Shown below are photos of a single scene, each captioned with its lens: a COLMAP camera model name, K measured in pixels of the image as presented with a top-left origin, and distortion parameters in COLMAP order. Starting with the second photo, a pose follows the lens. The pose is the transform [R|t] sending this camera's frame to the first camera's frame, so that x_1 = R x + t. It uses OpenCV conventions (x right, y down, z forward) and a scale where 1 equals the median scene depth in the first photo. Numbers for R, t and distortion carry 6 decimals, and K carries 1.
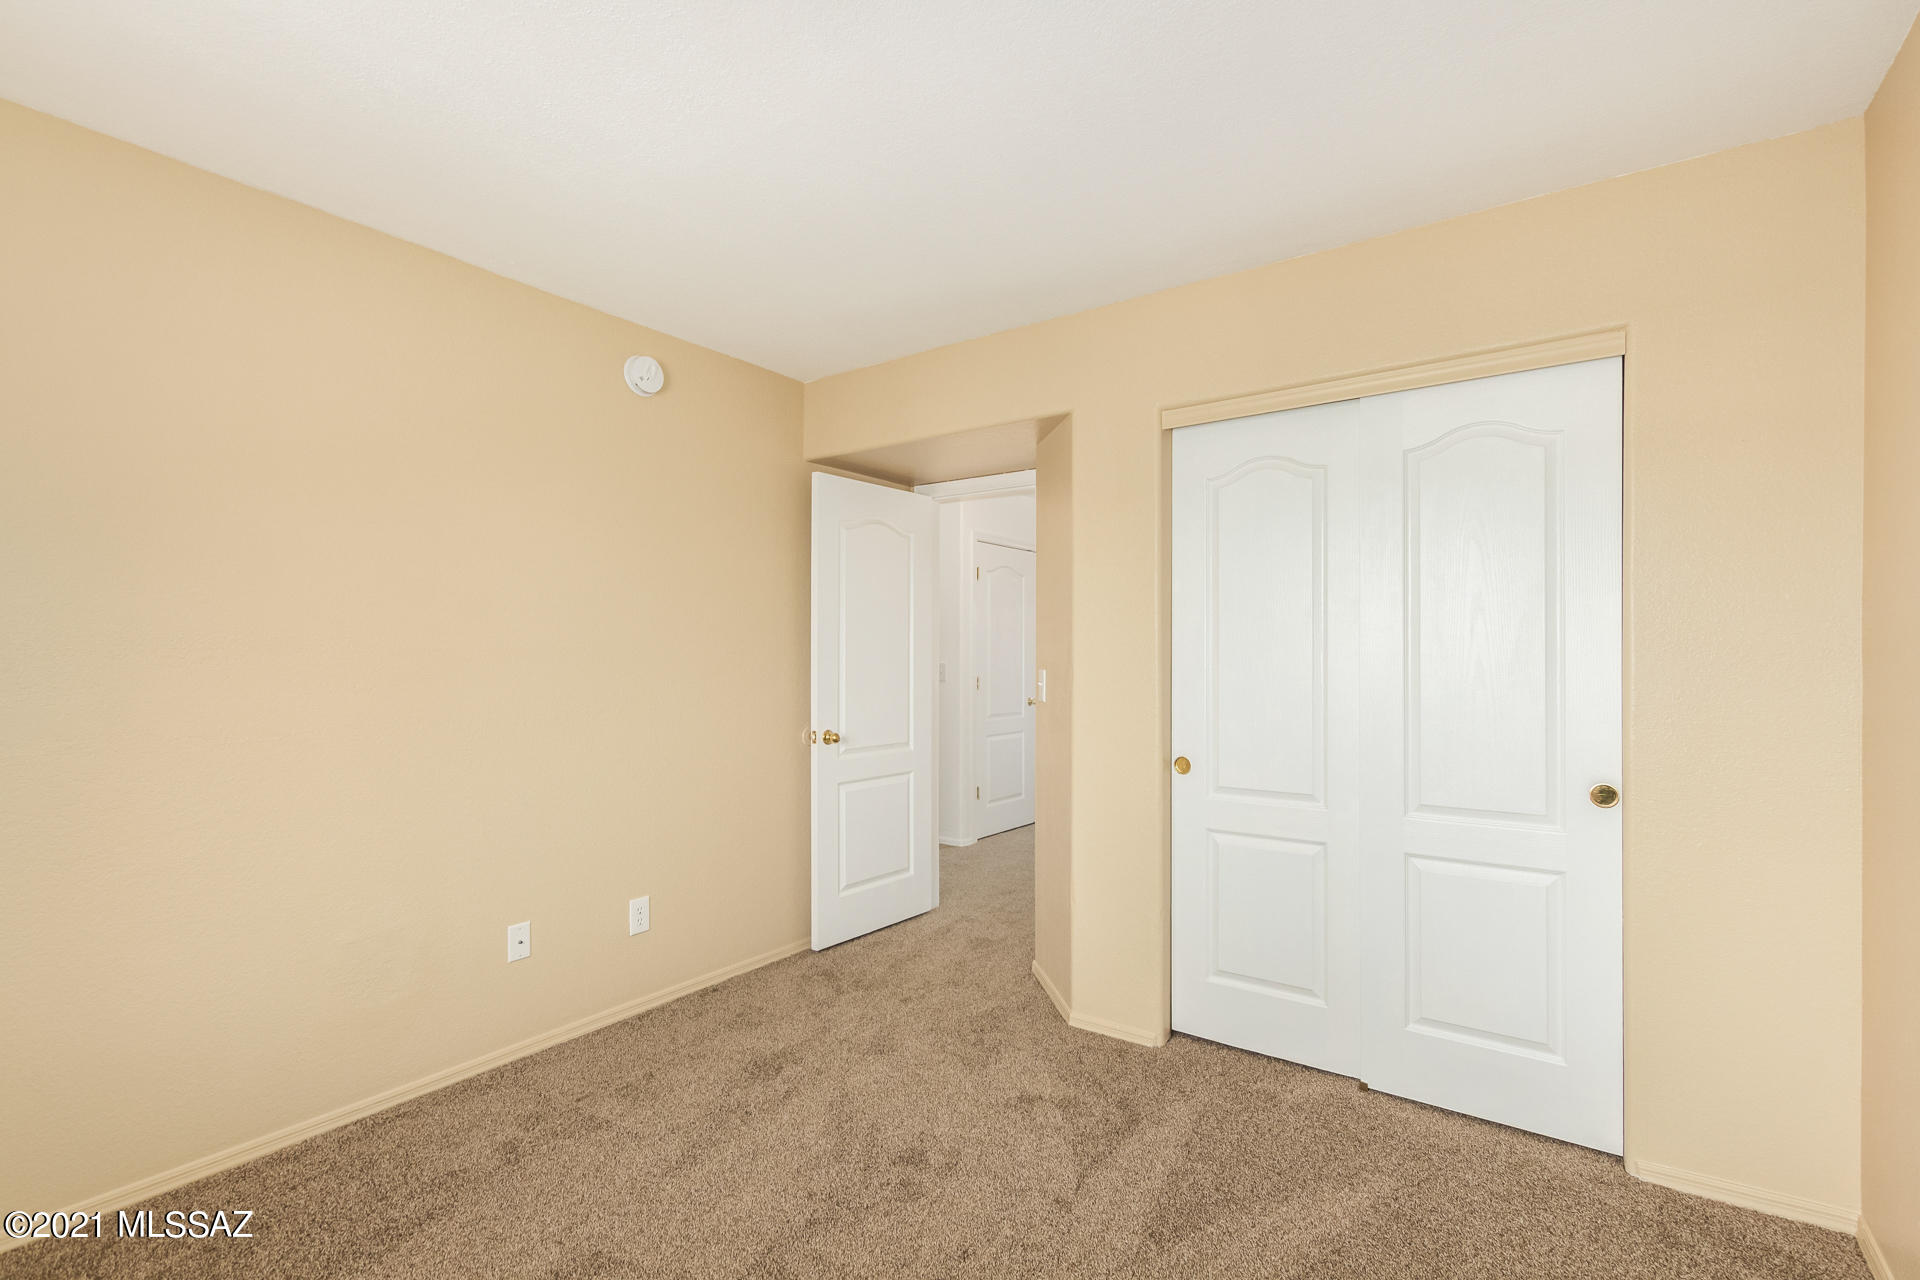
lens RADIAL K [[886.8, 0, 973.5], [0, 886.8, 648.5], [0, 0, 1]] dist [-0.003943, 0.001043]
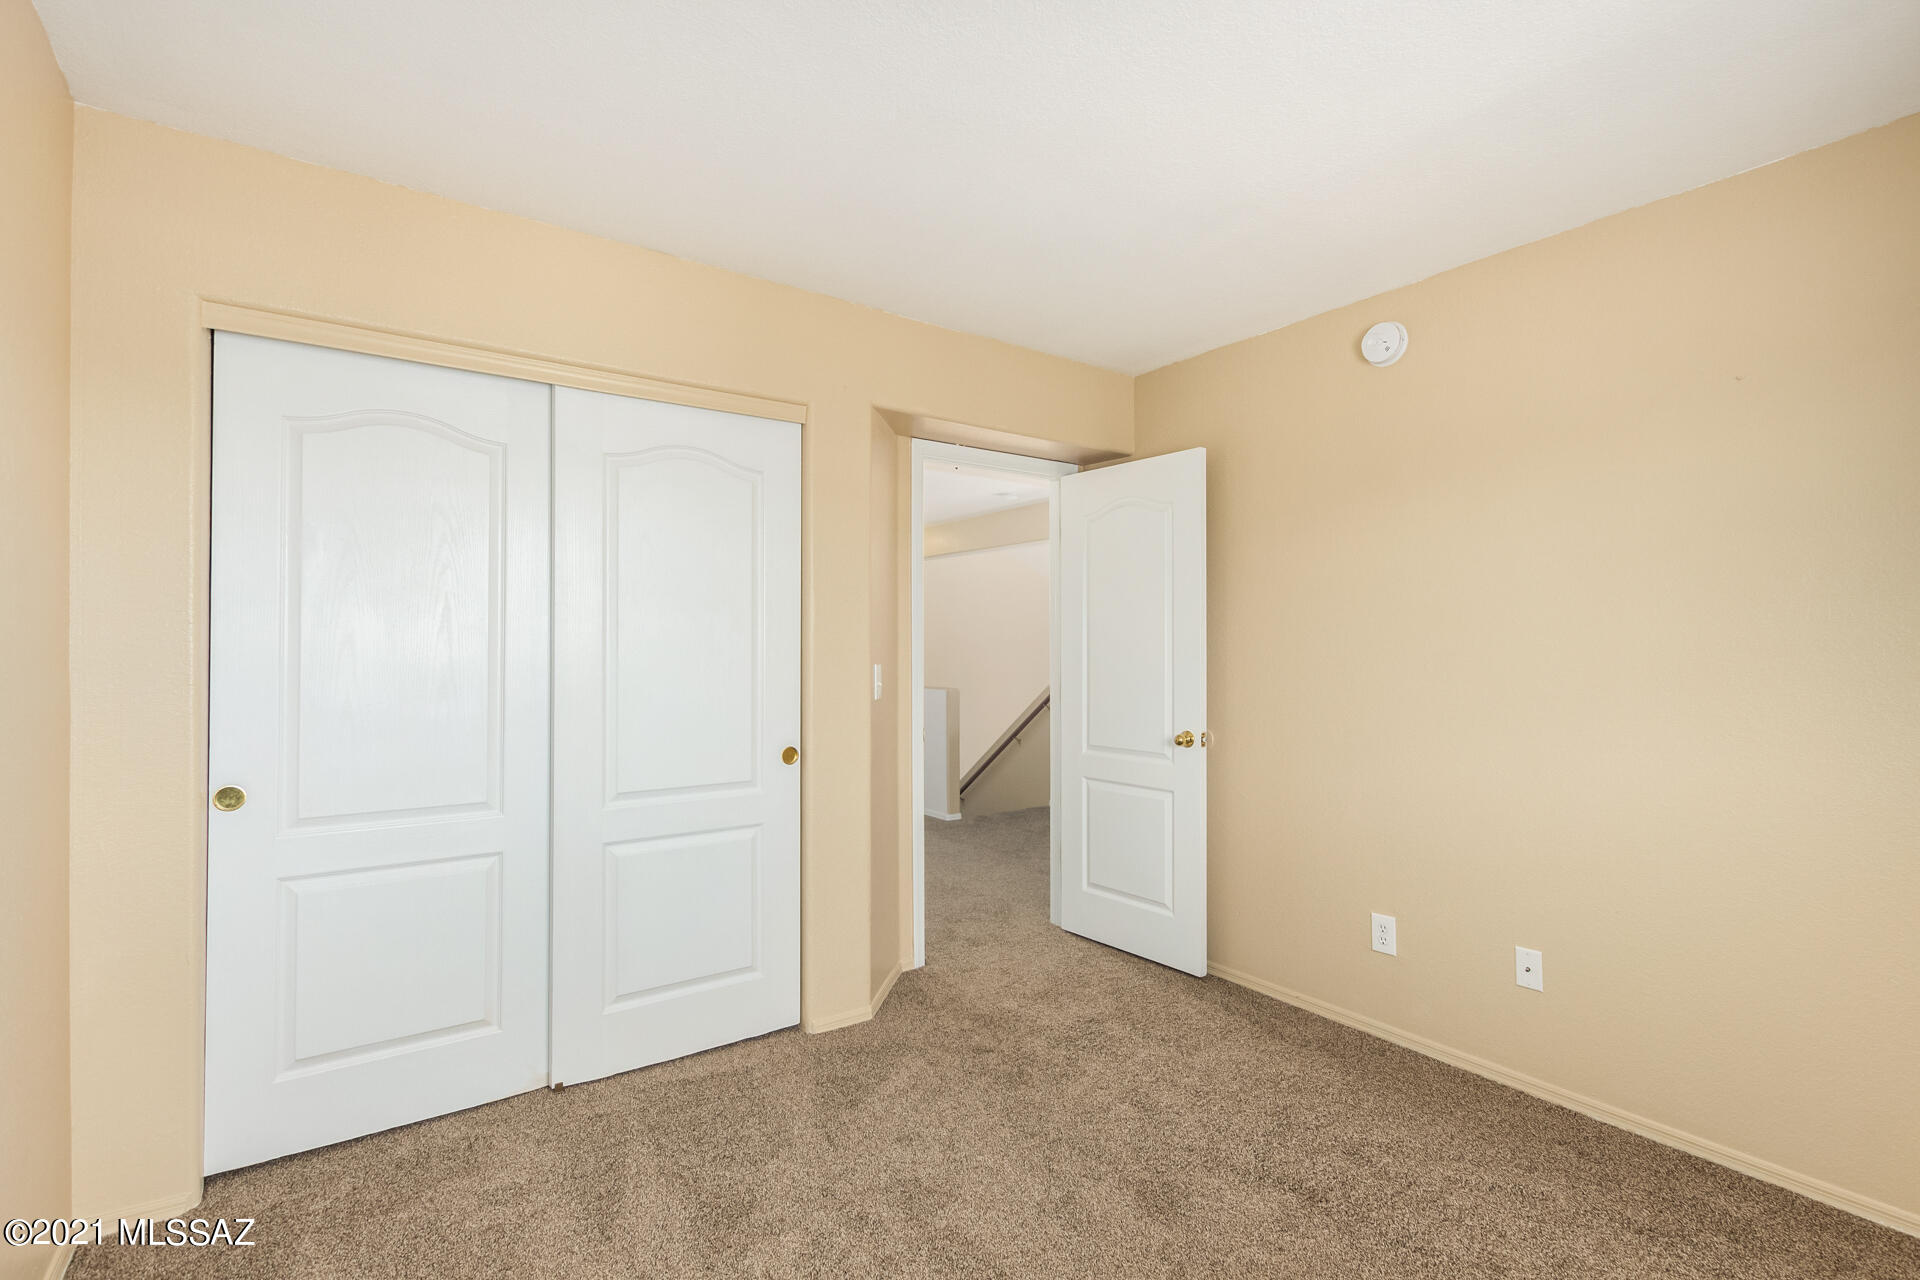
lens RADIAL K [[886.8, 0, 965.9], [0, 886.8, 639.0], [0, 0, 1]] dist [-0.003943, 0.001043]
pose [[0.306665, 0.010612, 0.951758, -0.331226], [-0.010435, 0.999915, -0.007787, -0.000771], [-0.951760, -0.007544, 0.306750, 0.258906]]
